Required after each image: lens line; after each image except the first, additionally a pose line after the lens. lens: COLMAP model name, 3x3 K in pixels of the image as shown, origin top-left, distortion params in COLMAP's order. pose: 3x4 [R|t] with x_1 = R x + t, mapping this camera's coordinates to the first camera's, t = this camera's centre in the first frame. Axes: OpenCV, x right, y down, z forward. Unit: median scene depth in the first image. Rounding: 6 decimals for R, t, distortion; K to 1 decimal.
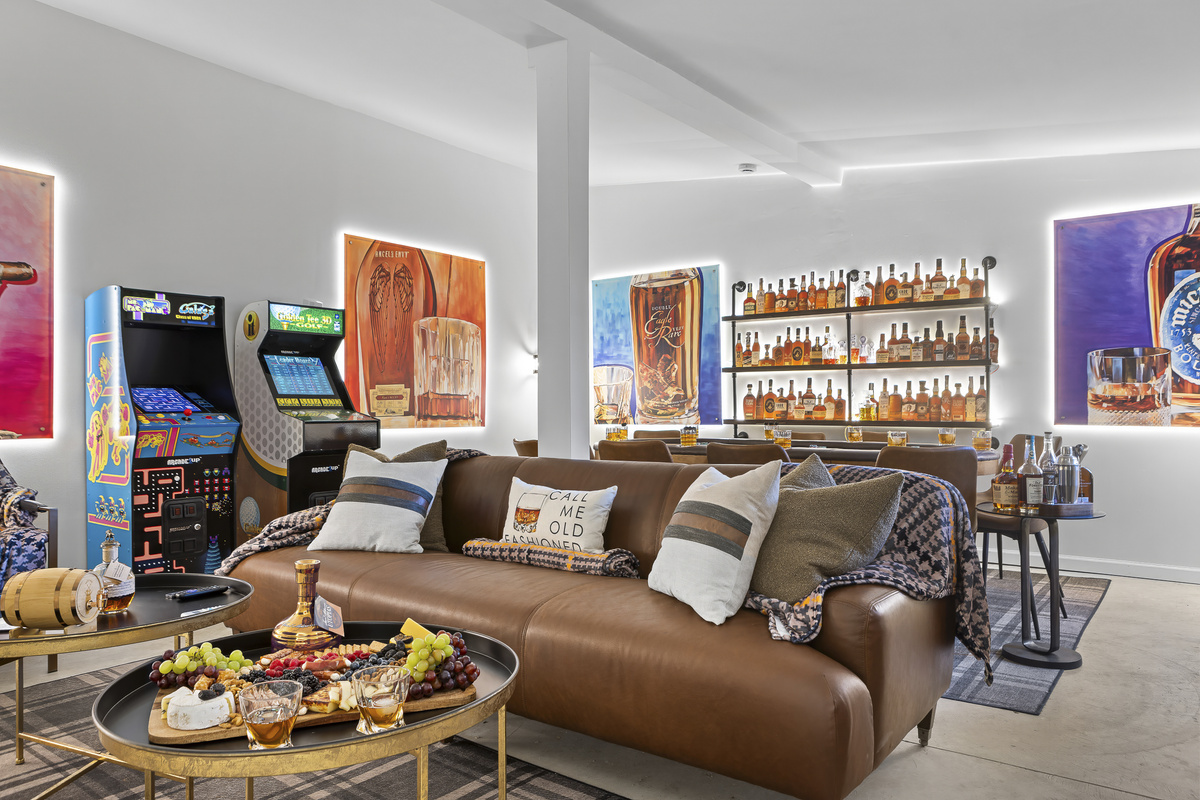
lens RADIAL K [[810.7, 0, 600.0], [0, 810.7, 400.0], [0, 0, 1]] dist [-0.031248, 0.021345]
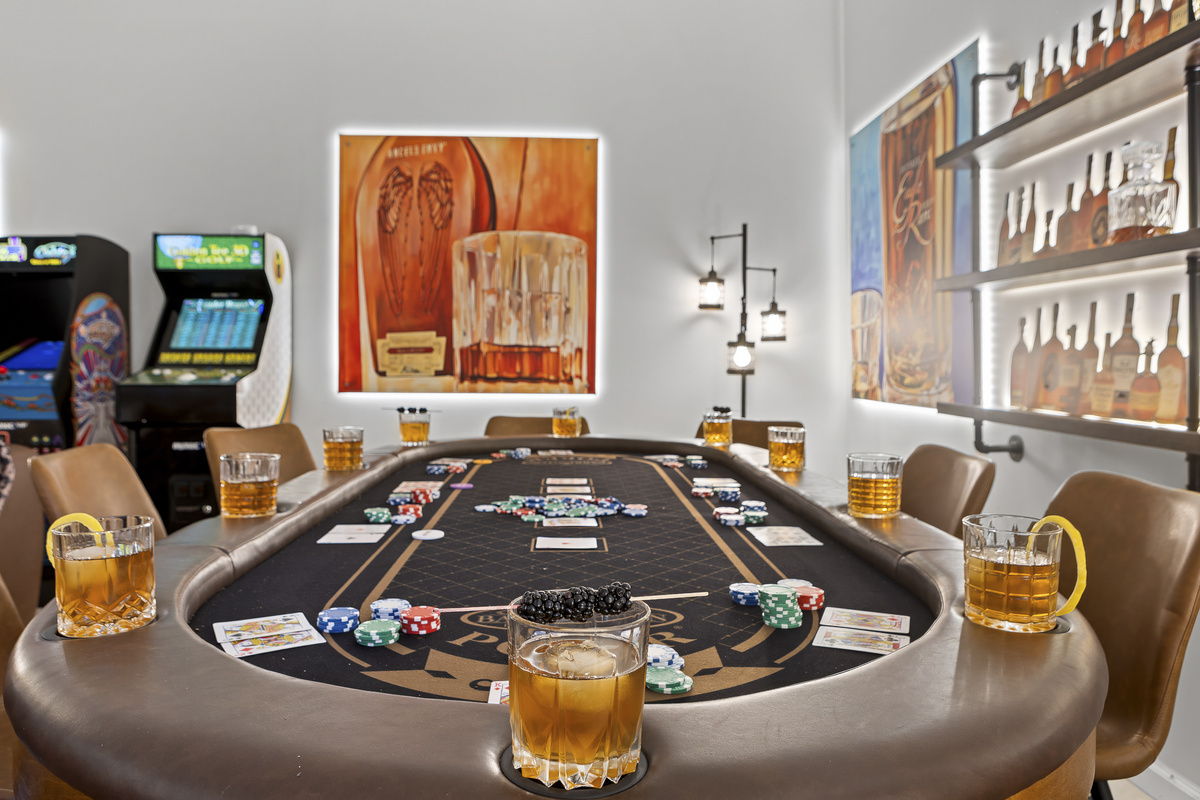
lens RADIAL K [[815.1, 0, 596.6], [0, 815.1, 384.0], [0, 0, 1]] dist [-0.060294, 0.030881]
pose [[0.636284, 0.032743, -0.770760, 0.415408], [0.000621, 0.999077, 0.042954, -0.004180], [0.771455, -0.027810, 0.635676, 0.679666]]
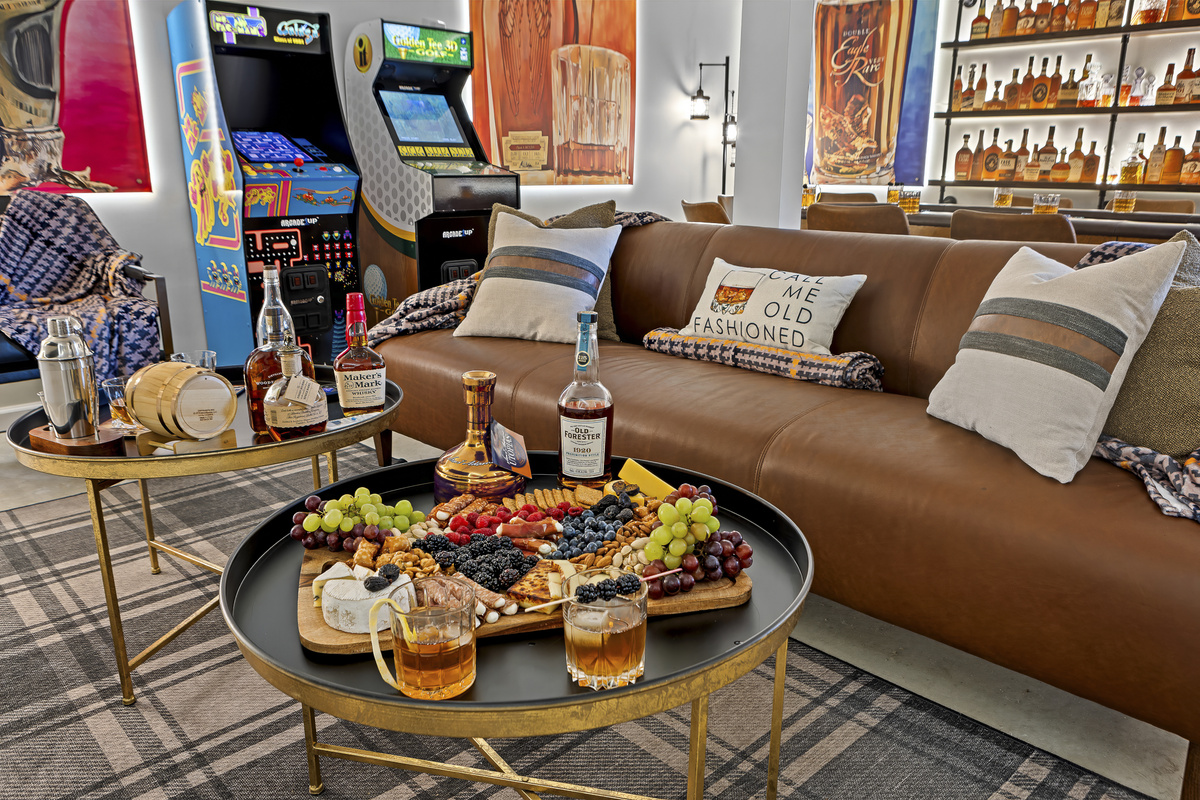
lens RADIAL K [[859.9, 0, 600.0], [0, 859.9, 400.0], [0, 0, 1]] dist [-0.019929, 0.017761]
pose [[0.990129, 0.045862, -0.132441, -0.054837], [-0.007998, 0.961895, 0.273301, 0.005169], [0.139928, -0.269544, 0.952768, 0.097469]]
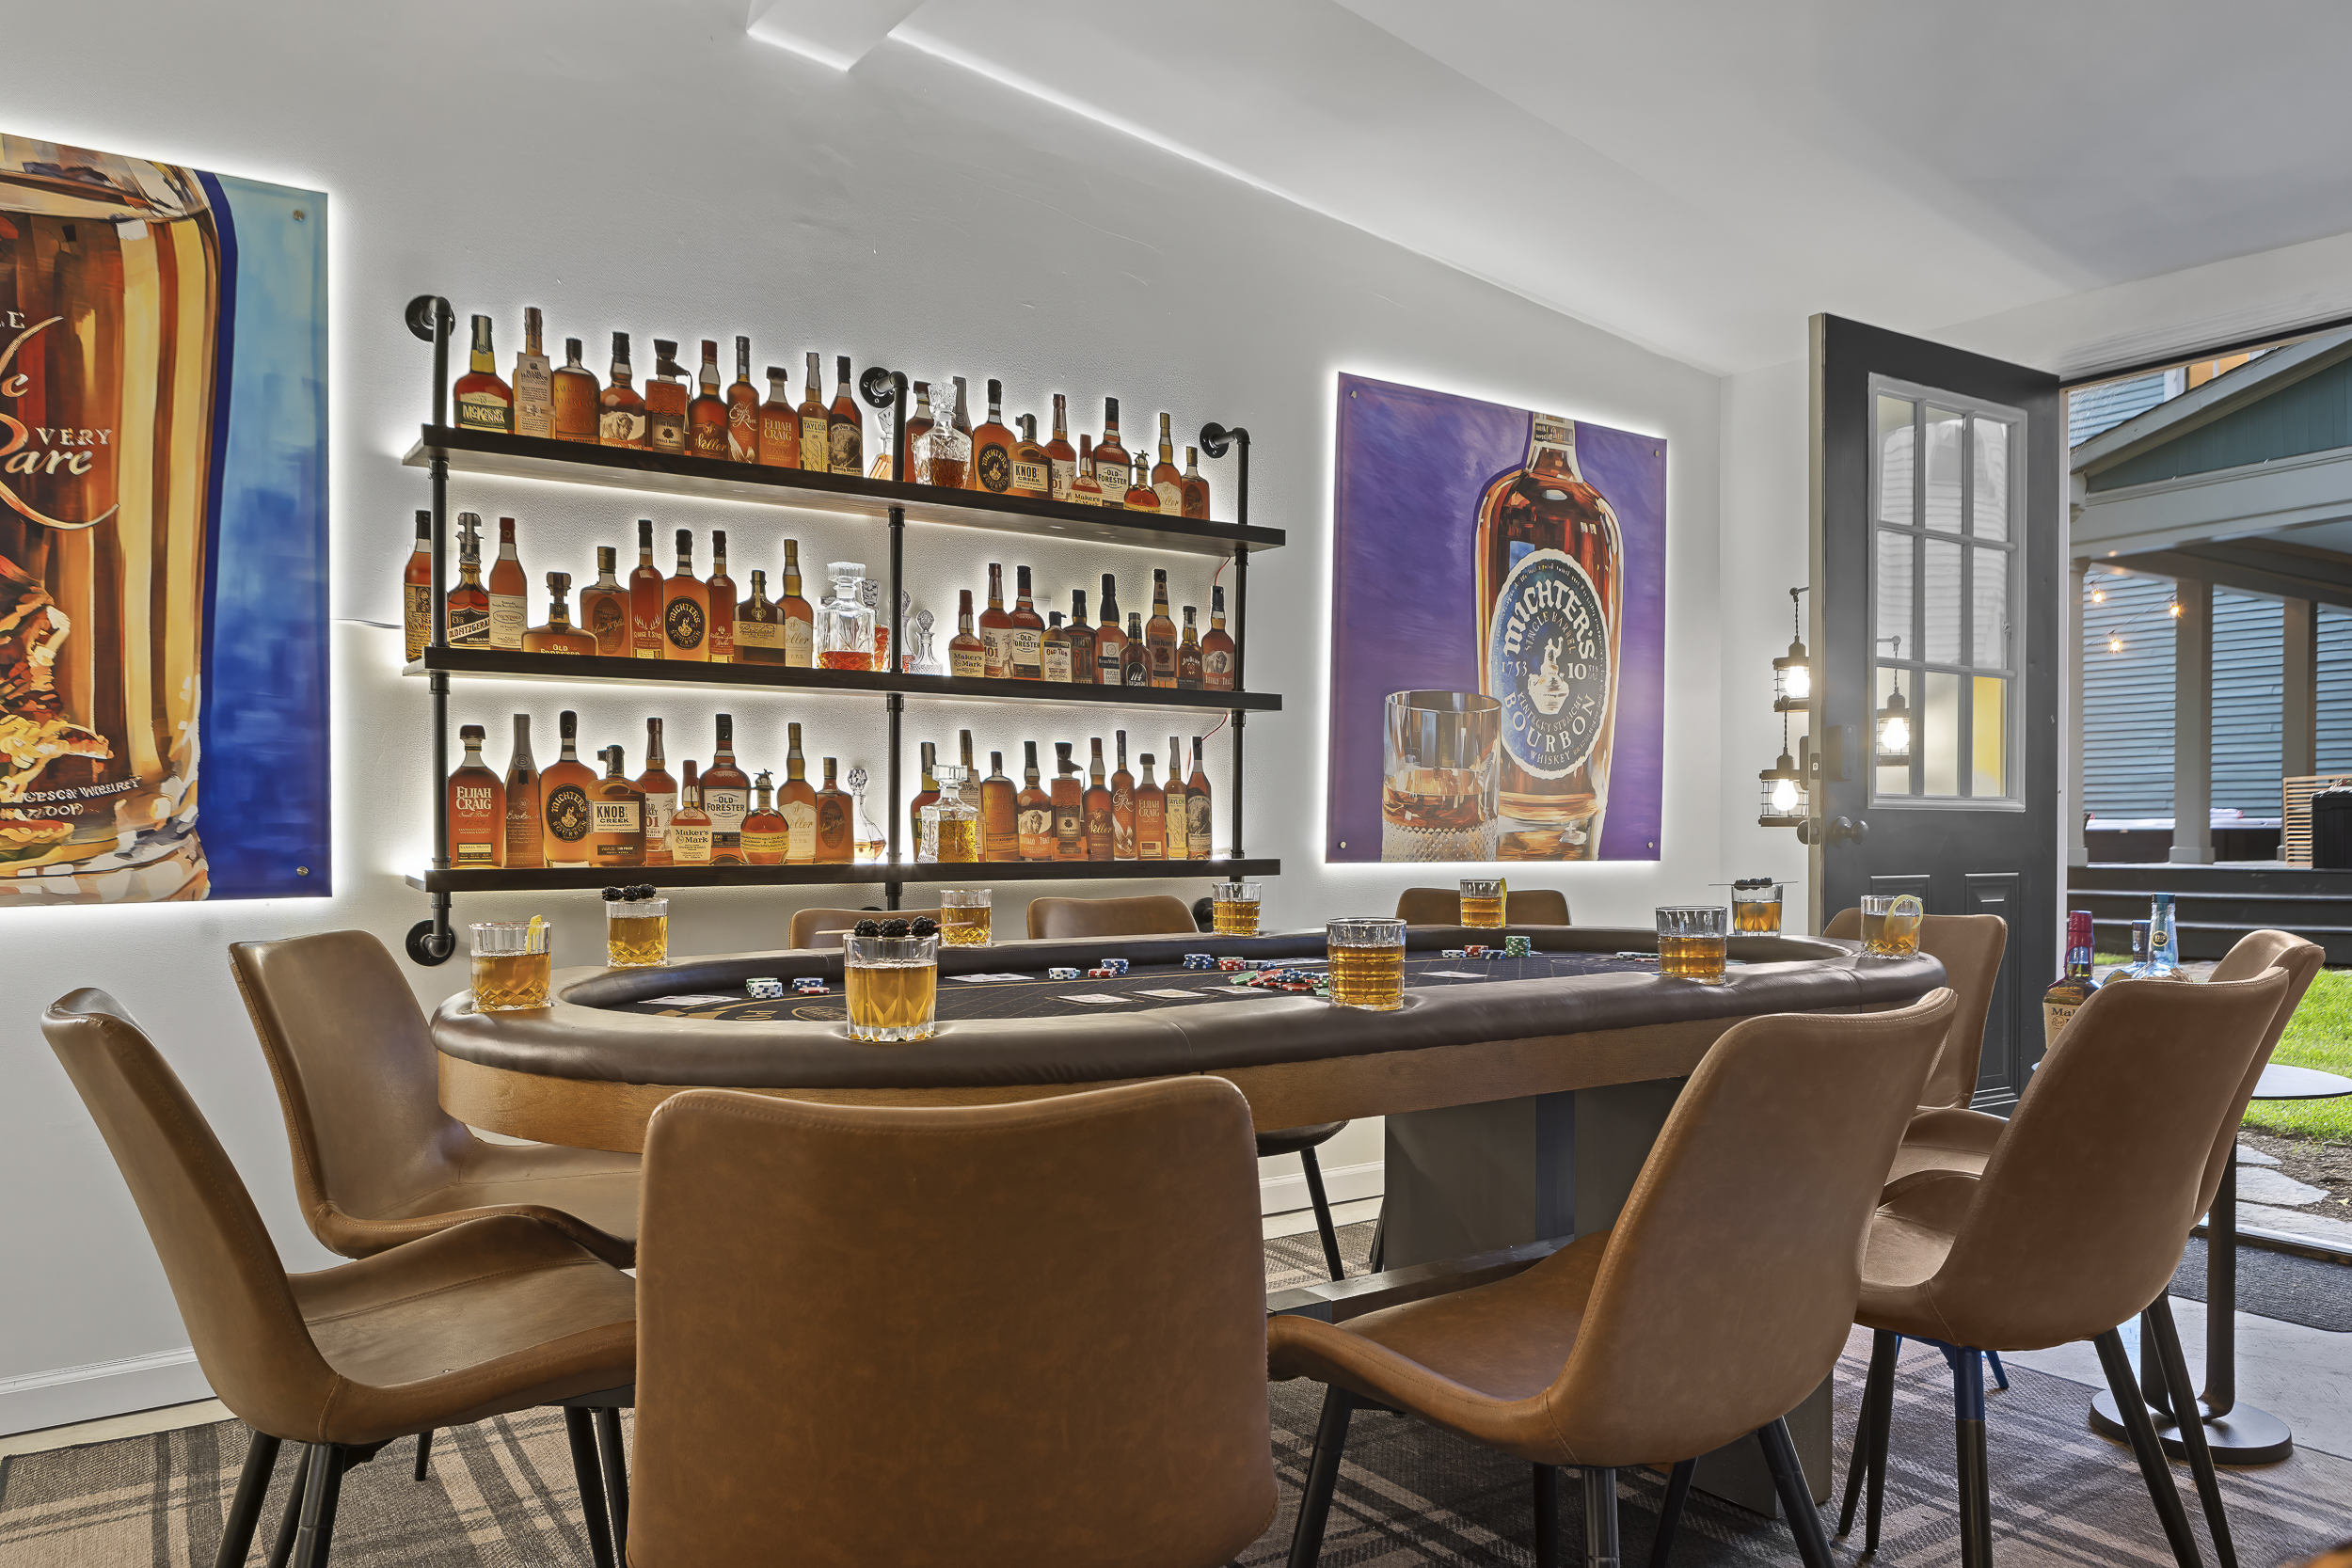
lens RADIAL K [[1648.0, 0, 1164.7], [0, 1648.0, 851.7], [0, 0, 1]] dist [-0.038592, 0.034453]
pose [[0.332009, -0.012898, 0.943188, -0.250774], [-0.006530, 0.999851, 0.015971, 0.011098], [-0.943254, -0.011461, 0.331876, 0.738380]]
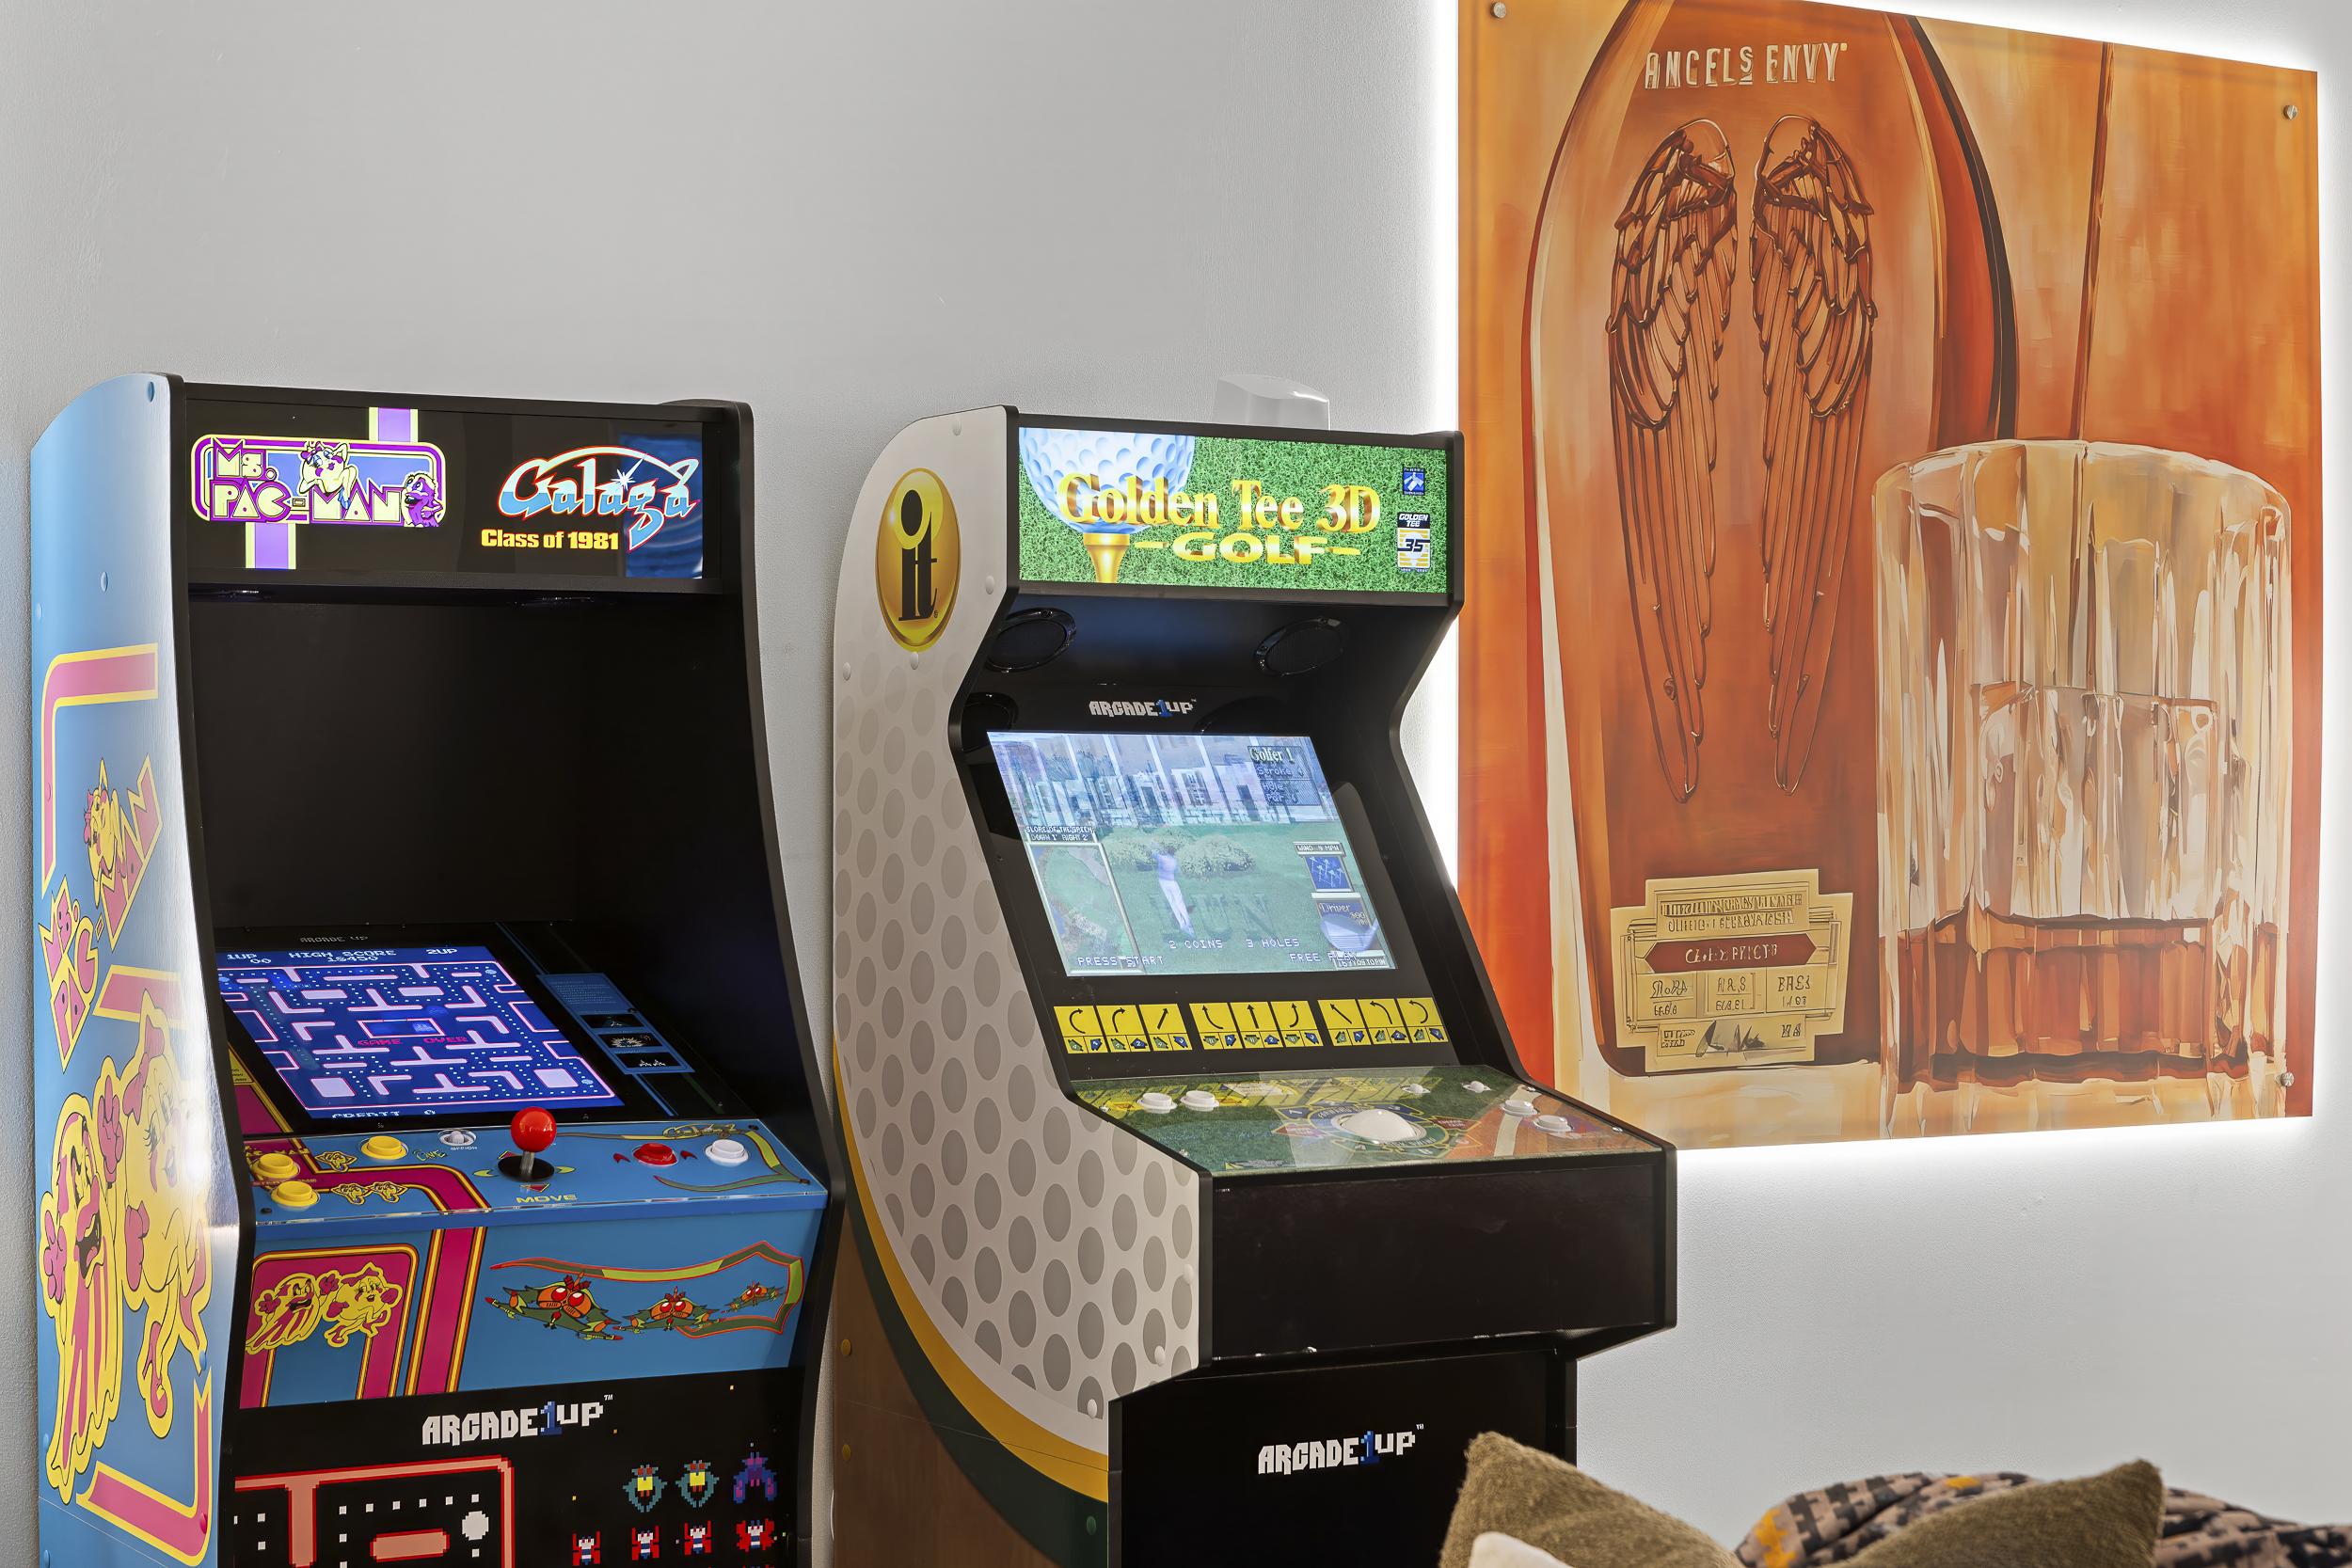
lens RADIAL K [[4176.0, 0, 1176.0], [0, 4176.0, 784.0], [0, 0, 1]] dist [-0.034014, -0.108458]
pose [[0.928389, 0.005935, -0.371563, -0.053300], [-0.002372, 0.999947, 0.010046, -0.045895], [0.371603, -0.008446, 0.928353, 0.185948]]
